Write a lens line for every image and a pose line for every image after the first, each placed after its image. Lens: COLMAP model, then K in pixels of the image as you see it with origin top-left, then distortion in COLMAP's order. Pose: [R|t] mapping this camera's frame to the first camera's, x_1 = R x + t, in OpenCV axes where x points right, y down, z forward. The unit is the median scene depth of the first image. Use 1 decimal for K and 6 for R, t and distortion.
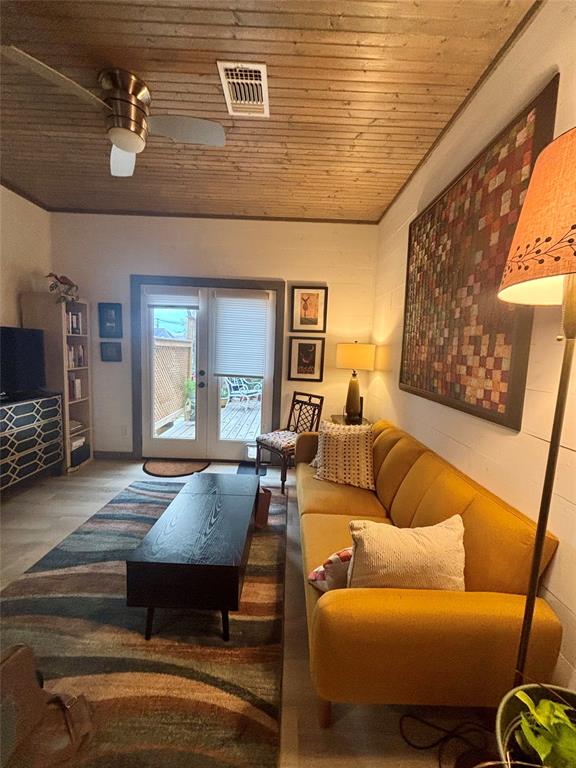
lens RADIAL K [[308.0, 0, 288.4], [0, 308.0, 382.4], [0, 0, 1]] dist [-0.003425, 0.000298]
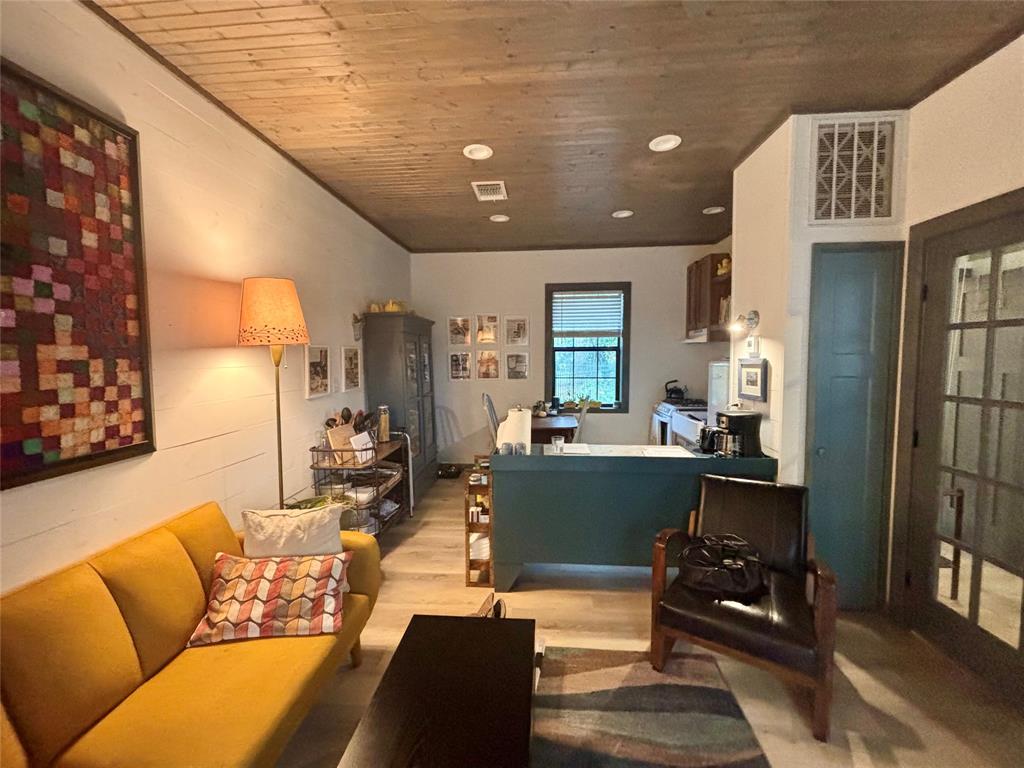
lens RADIAL K [[410.6, 0, 507.4], [0, 410.6, 385.5], [0, 0, 1]] dist [-0.003425, 0.000298]
pose [[-0.996937, -0.031118, 0.071749, -0.459794], [-0.017695, 0.983391, 0.180636, -0.284383], [-0.076178, 0.178813, -0.980930, 1.876543]]
